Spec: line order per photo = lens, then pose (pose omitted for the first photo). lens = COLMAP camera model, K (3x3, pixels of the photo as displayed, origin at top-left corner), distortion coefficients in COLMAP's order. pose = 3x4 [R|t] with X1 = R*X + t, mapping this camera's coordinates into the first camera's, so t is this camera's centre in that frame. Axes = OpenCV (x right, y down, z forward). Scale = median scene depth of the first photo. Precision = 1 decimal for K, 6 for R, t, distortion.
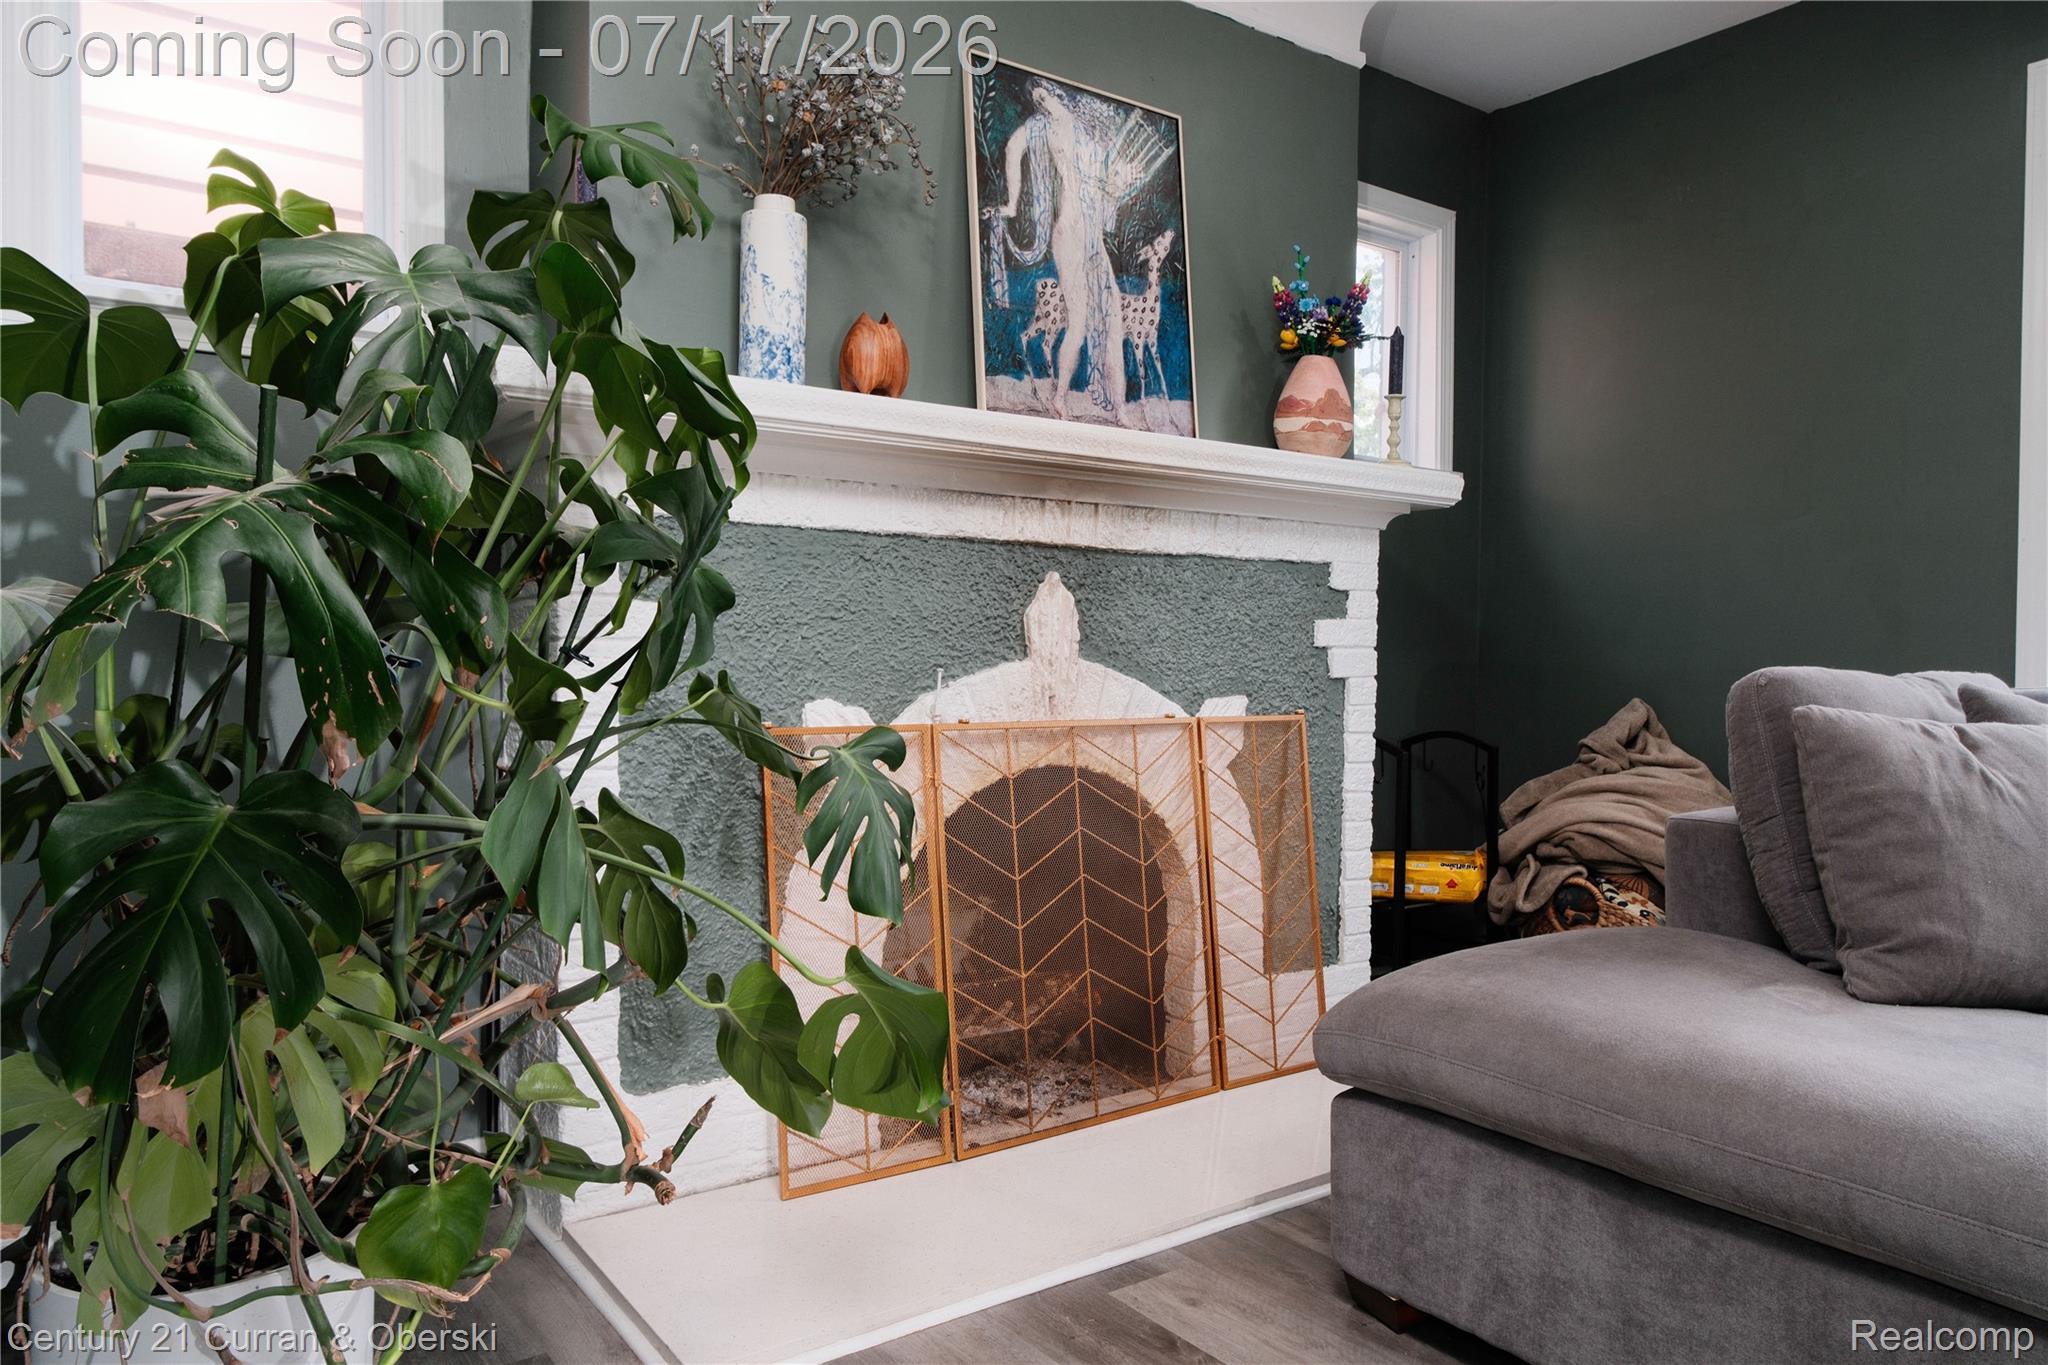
lens RADIAL K [[1361.4, 0, 1026.9], [0, 1361.4, 692.2], [0, 0, 1]] dist [0.001424, -0.003924]
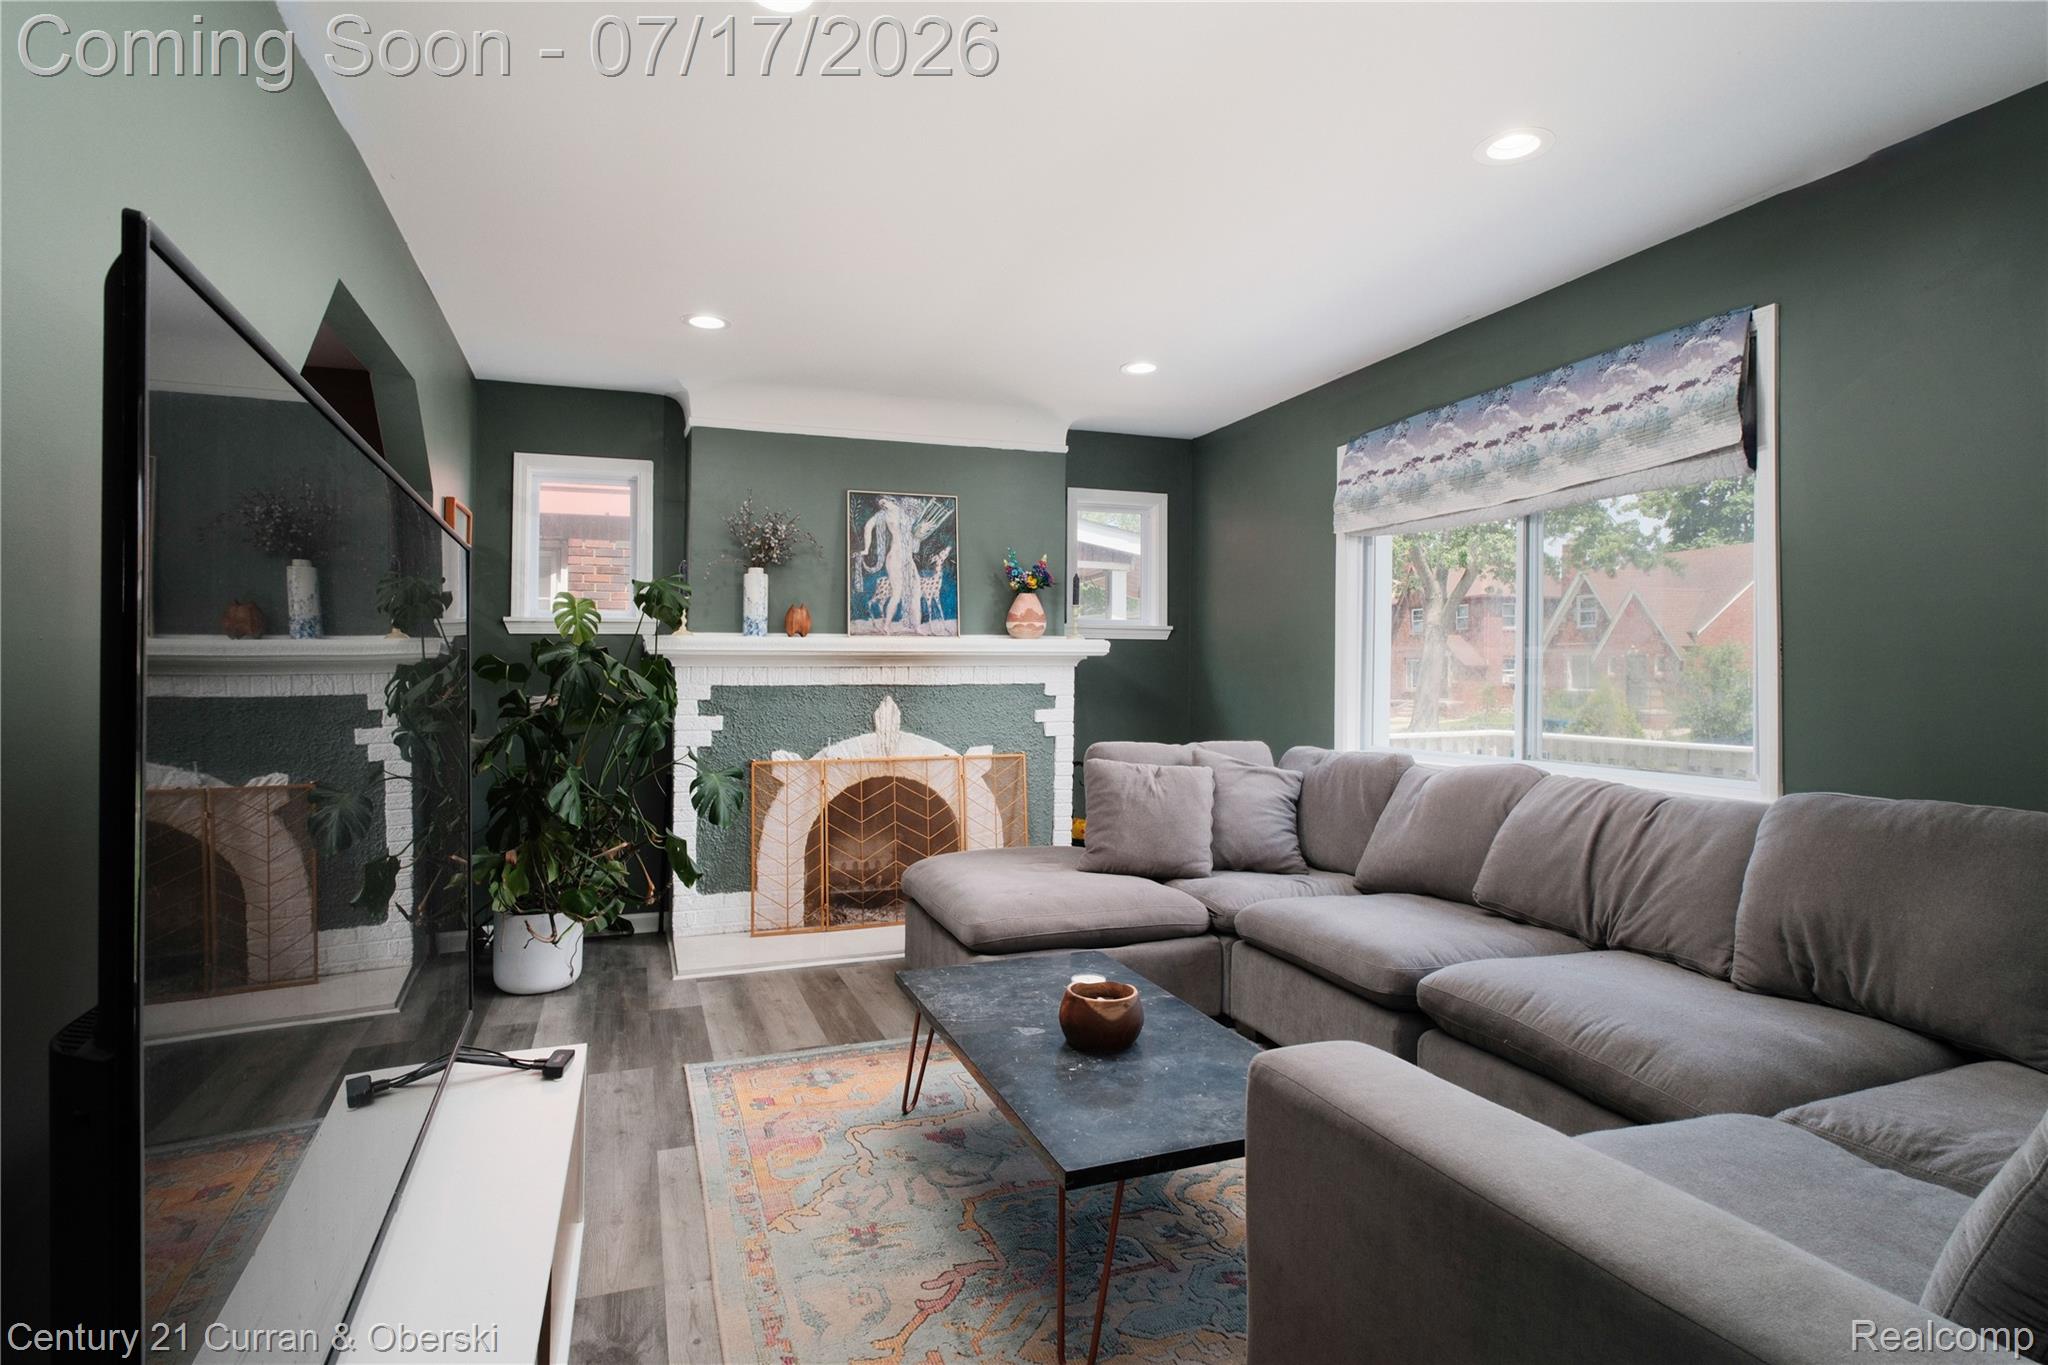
lens RADIAL K [[1052.5, 0, 1021.6], [0, 1052.5, 664.6], [0, 0, 1]] dist [0.002742, 0.000231]
pose [[0.955549, -0.017143, -0.294333, 0.784719], [0.005383, 0.999156, -0.040716, -0.065468], [0.294783, 0.037322, 0.954835, -0.710125]]
